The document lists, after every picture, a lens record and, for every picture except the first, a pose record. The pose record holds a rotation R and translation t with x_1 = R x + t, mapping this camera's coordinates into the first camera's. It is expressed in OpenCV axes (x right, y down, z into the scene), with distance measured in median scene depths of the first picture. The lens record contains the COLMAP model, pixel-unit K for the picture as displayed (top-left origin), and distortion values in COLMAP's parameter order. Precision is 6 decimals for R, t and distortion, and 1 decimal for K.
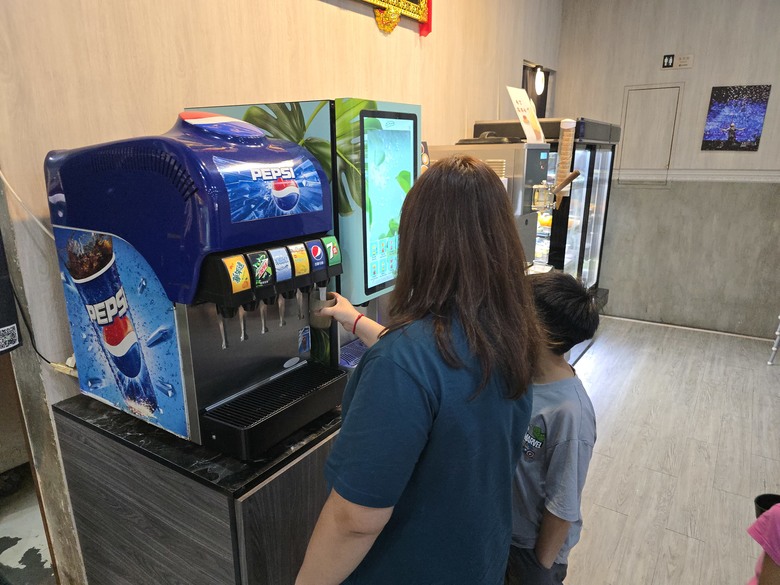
lens RADIAL K [[536.6, 0, 389.7], [0, 536.6, 294.8], [0, 0, 1]] dist [0.006386, 0.001644]
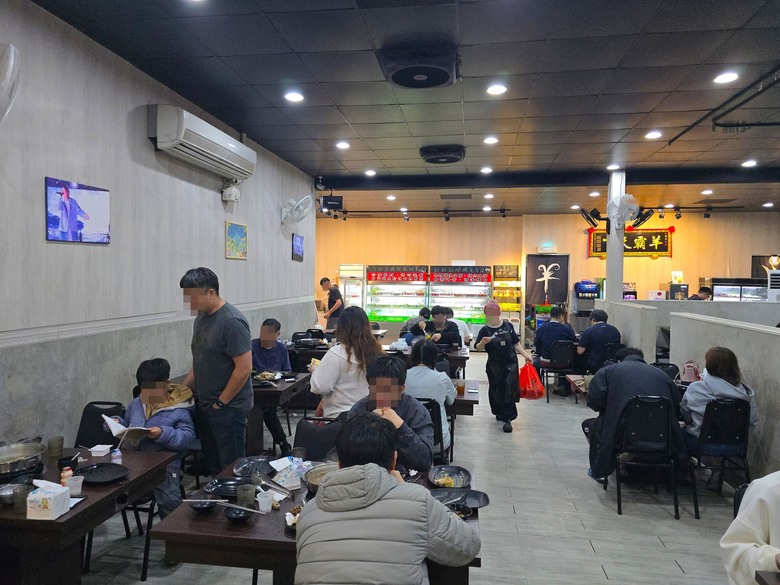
lens RADIAL K [[536.6, 0, 387.3], [0, 536.6, 291.9], [0, 0, 1]] dist [0.006386, 0.001644]
pose [[0.426329, 0.029914, -0.904073, 6.578596], [-0.256866, 0.962314, -0.089288, 1.571896], [0.867331, 0.270291, 0.417946, -5.753996]]
